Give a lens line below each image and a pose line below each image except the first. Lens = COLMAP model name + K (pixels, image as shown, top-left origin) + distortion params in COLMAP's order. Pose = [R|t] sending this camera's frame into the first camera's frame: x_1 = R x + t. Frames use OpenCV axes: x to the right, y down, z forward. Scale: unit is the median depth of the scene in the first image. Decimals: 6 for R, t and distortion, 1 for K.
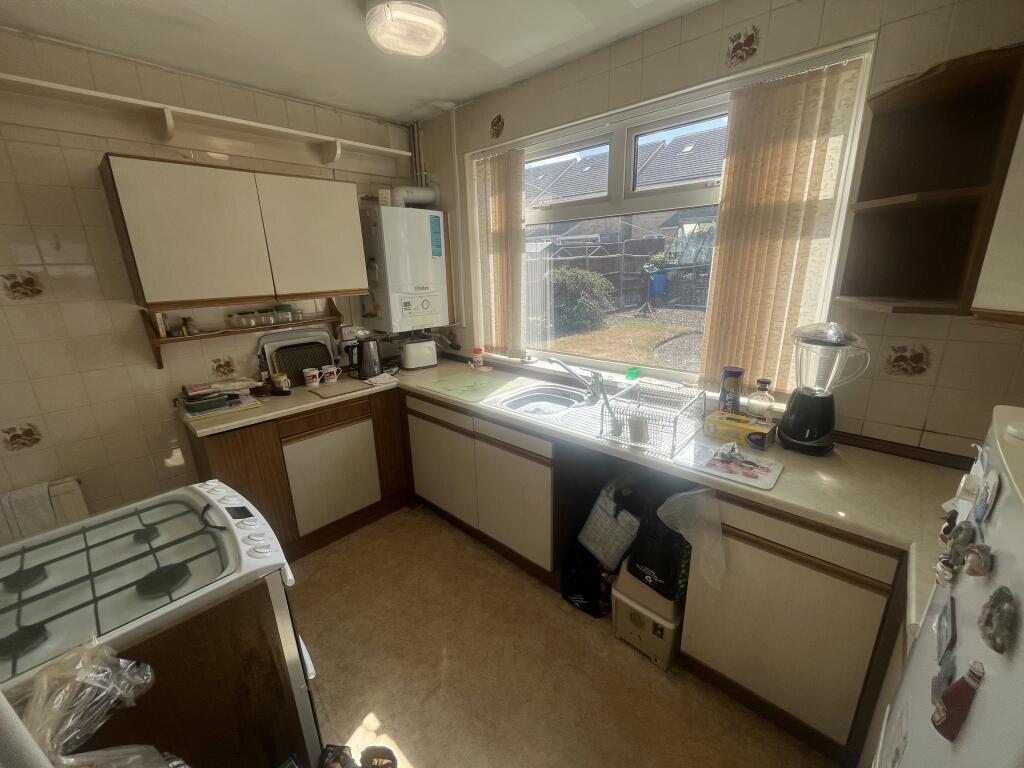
lens RADIAL K [[415.3, 0, 509.9], [0, 415.3, 383.7], [0, 0, 1]] dist [-0.001630, 0.000557]
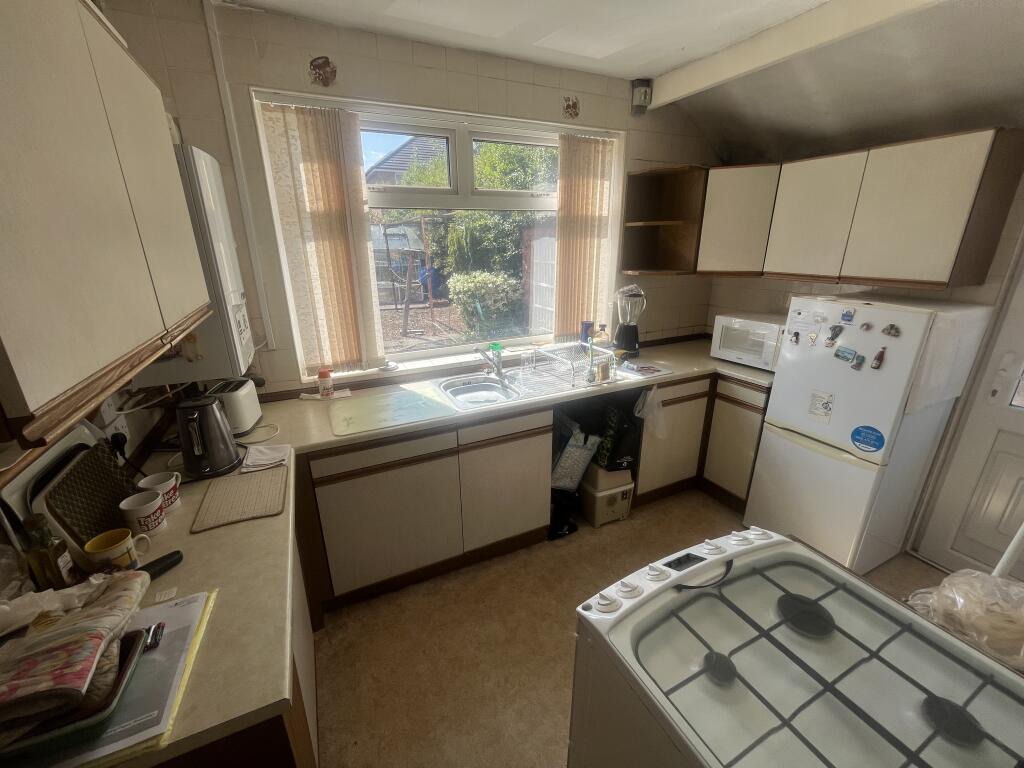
lens RADIAL K [[415.3, 0, 509.9], [0, 415.3, 383.7], [0, 0, 1]] dist [-0.001630, 0.000557]
pose [[0.363842, -0.279973, 0.888388, -0.993863], [0.263736, 0.945694, 0.190019, -0.186367], [-0.893343, 0.165163, 0.417922, 0.646228]]
